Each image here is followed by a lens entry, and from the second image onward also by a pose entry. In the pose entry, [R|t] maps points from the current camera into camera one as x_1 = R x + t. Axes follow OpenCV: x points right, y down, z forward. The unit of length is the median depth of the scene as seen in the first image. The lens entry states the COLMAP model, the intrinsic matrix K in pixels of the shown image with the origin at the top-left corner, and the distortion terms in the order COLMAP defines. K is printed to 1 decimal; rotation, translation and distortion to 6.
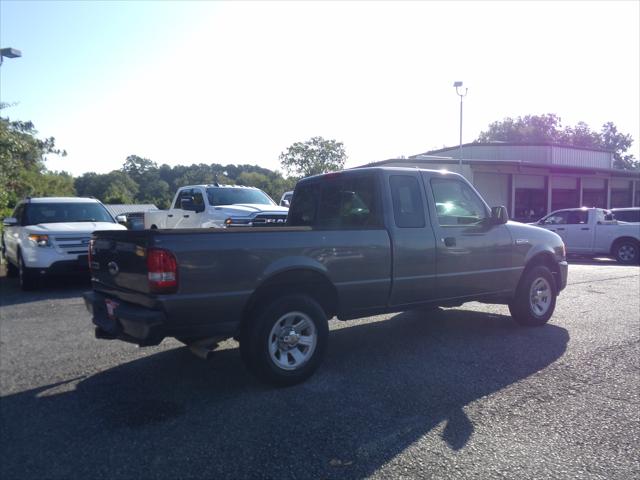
lens RADIAL K [[539.2, 0, 302.4], [0, 539.2, 260.4], [0, 0, 1]] dist [-0.015100, -0.007857]
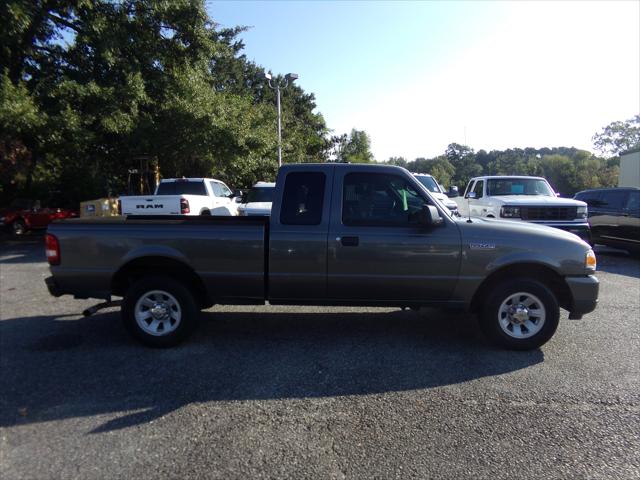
lens RADIAL K [[452.2, 0, 292.9], [0, 452.2, 241.2], [0, 0, 1]] dist [-0.087951, 0.135115]
pose [[0.804983, 0.078488, -0.588084, 0.126762], [-0.065476, 0.996909, 0.043426, -0.012078], [0.589674, 0.003549, 0.807634, 0.056000]]
